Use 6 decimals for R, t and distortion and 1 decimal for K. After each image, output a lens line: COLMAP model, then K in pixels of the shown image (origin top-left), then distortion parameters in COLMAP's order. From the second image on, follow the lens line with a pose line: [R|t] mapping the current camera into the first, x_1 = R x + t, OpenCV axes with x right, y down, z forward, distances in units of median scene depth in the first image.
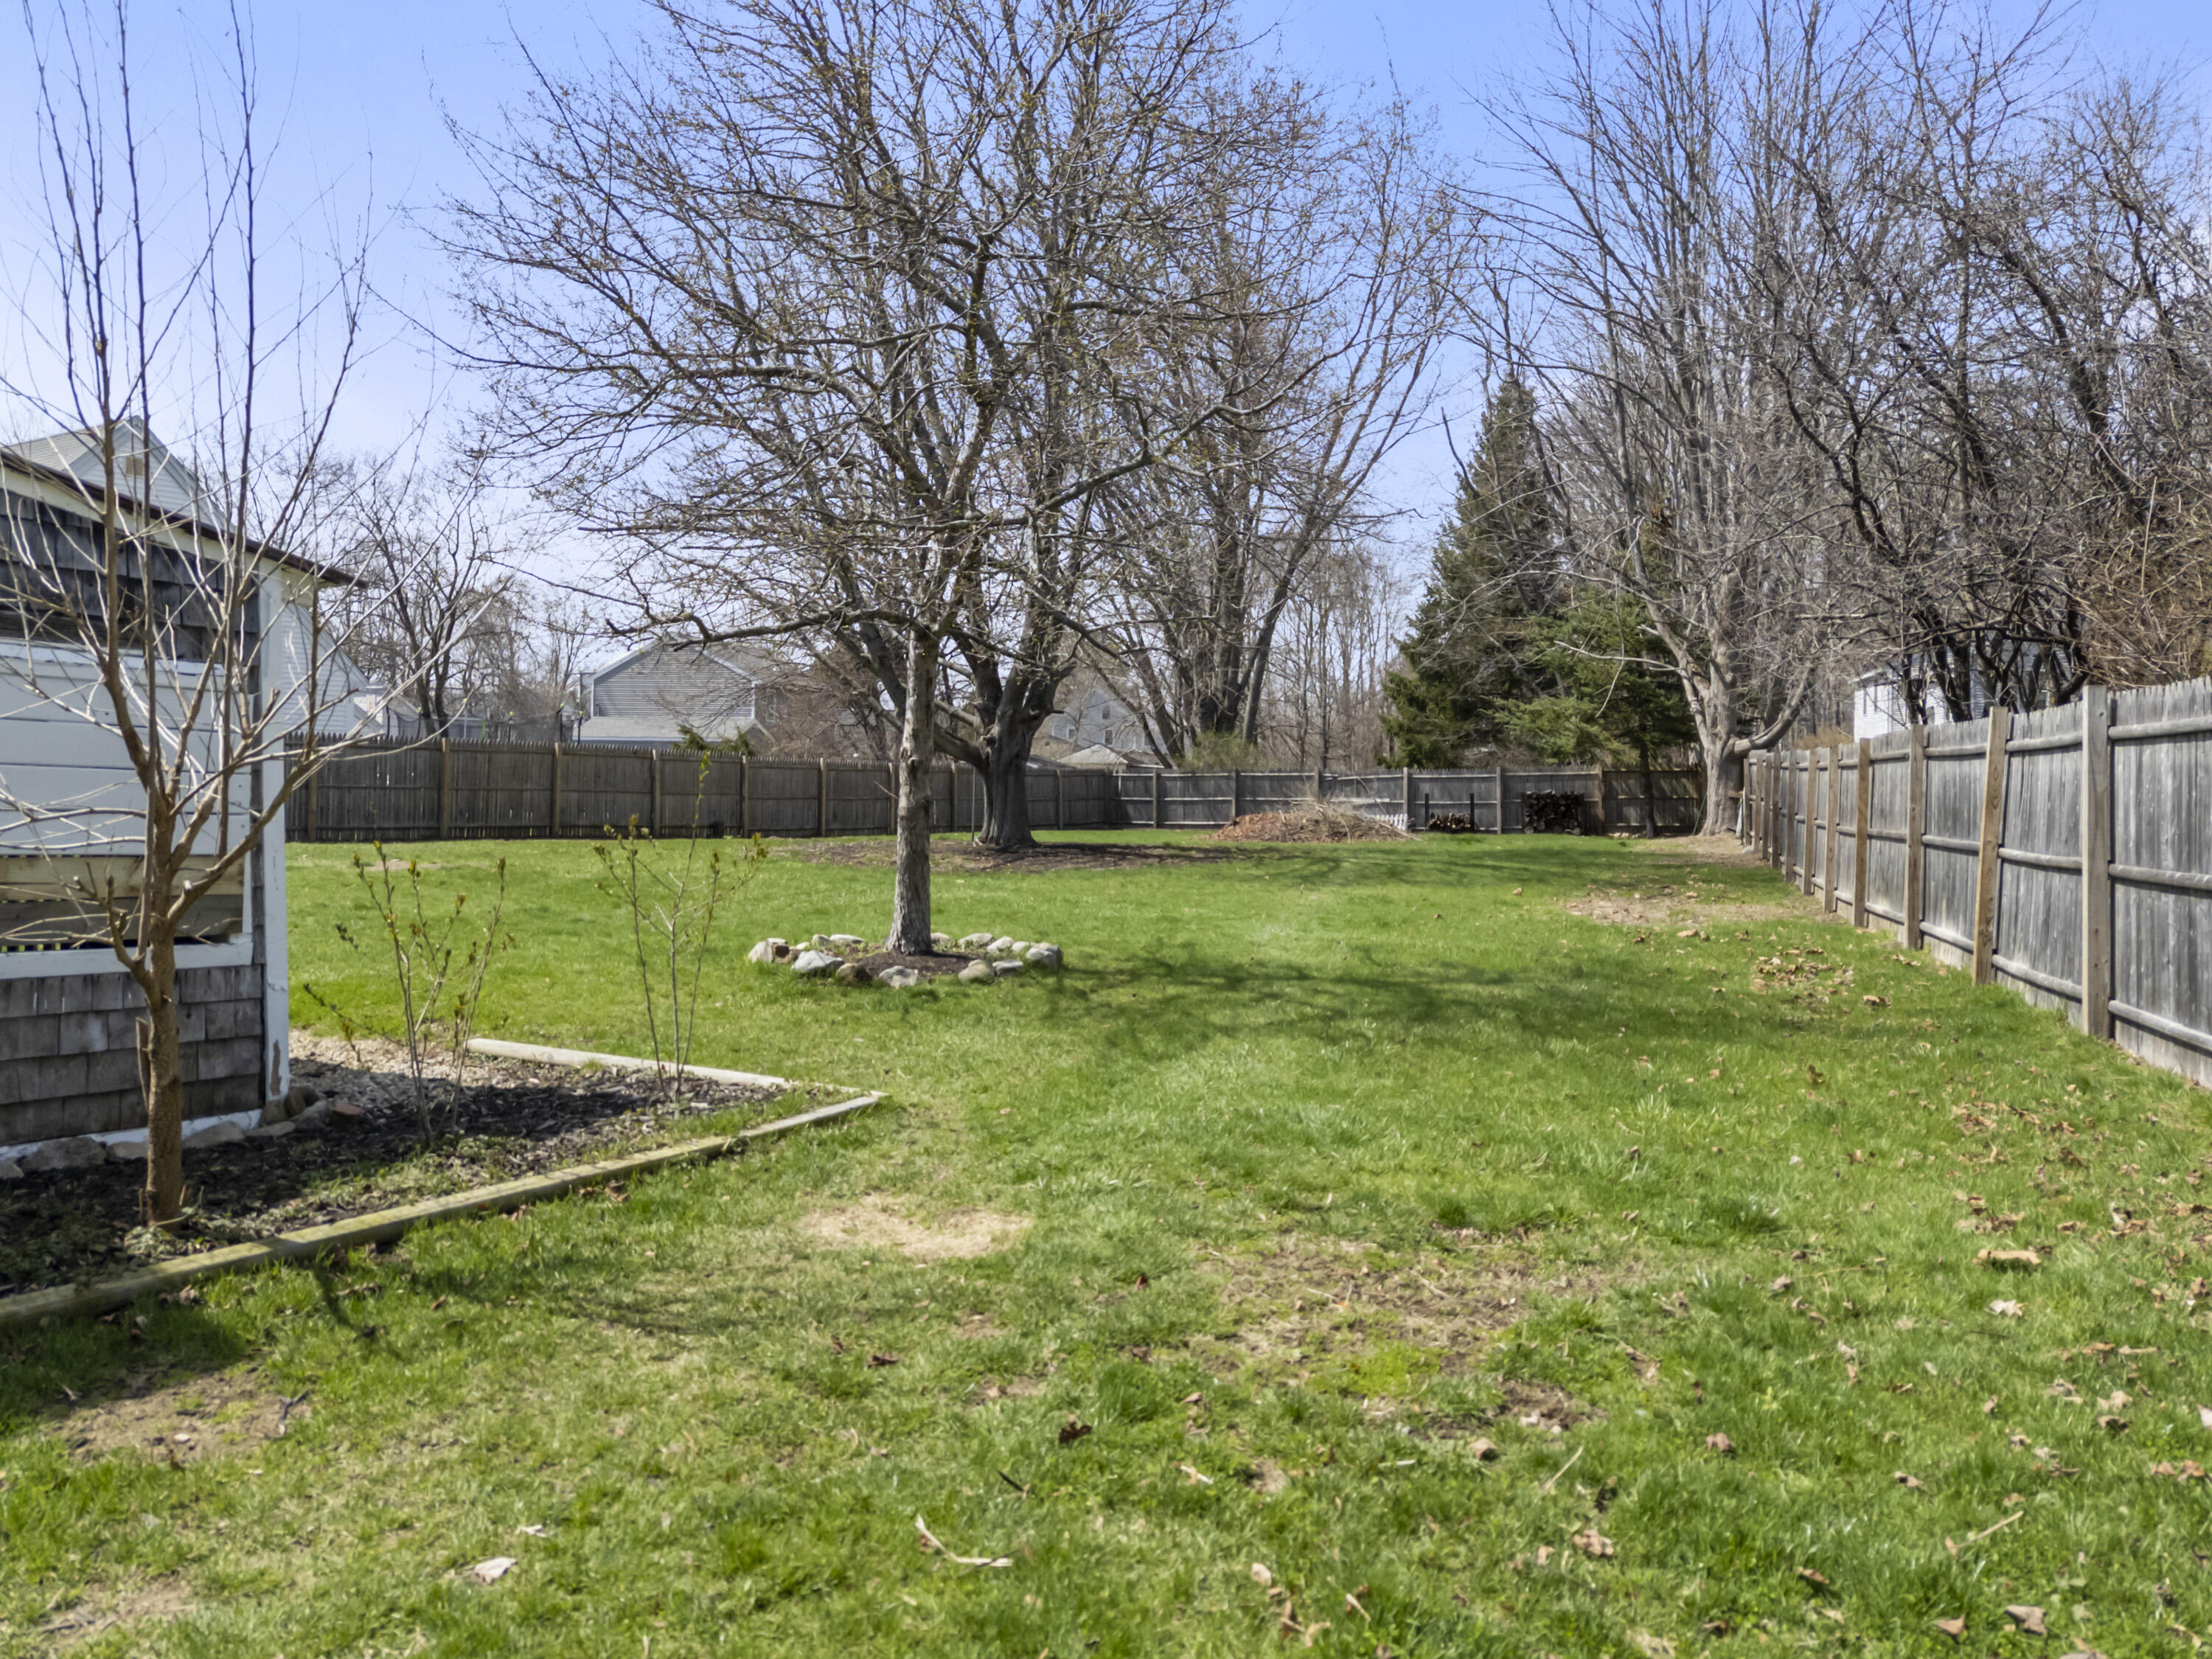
lens RADIAL K [[1626.4, 0, 1106.2], [0, 1626.4, 818.5], [0, 0, 1]] dist [0.080092, -0.072277]
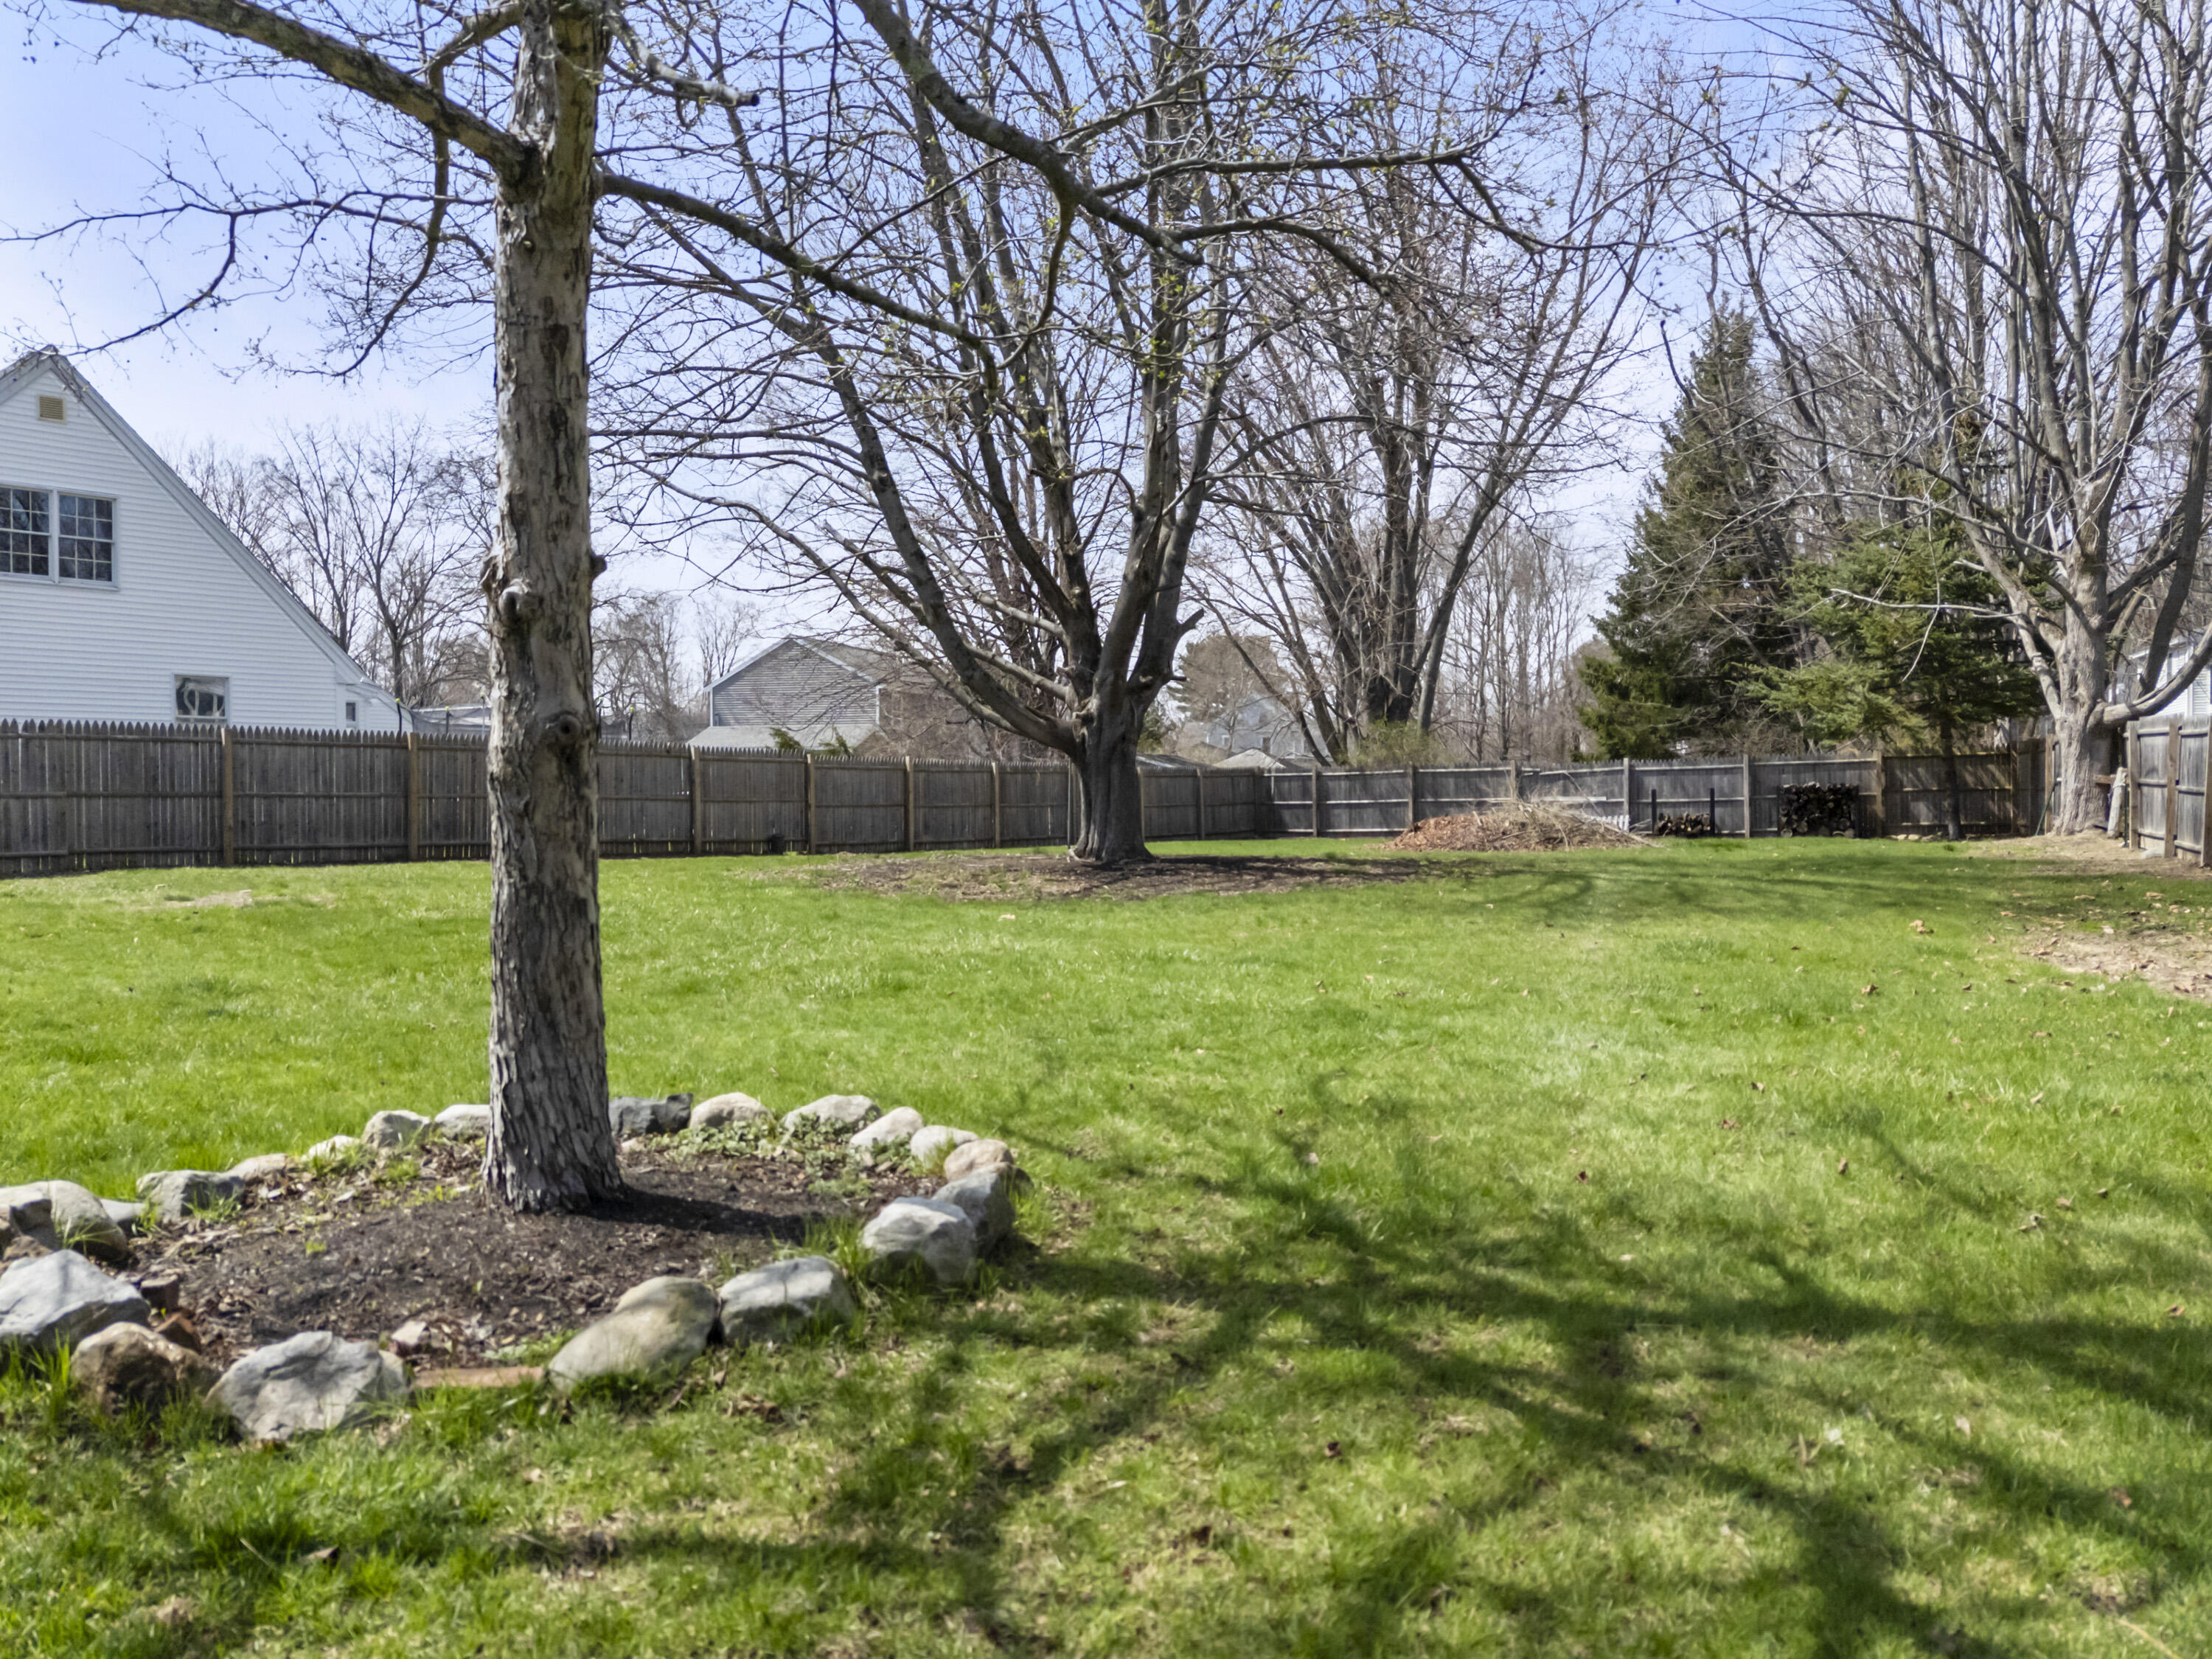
lens RADIAL K [[1626.4, 0, 1105.7], [0, 1626.4, 841.1], [0, 0, 1]] dist [0.080092, -0.072277]
pose [[0.995014, -0.013106, -0.098867, 0.005834], [0.013667, 0.999894, 0.004996, 0.002616], [0.098791, -0.006323, 0.995088, 0.163810]]
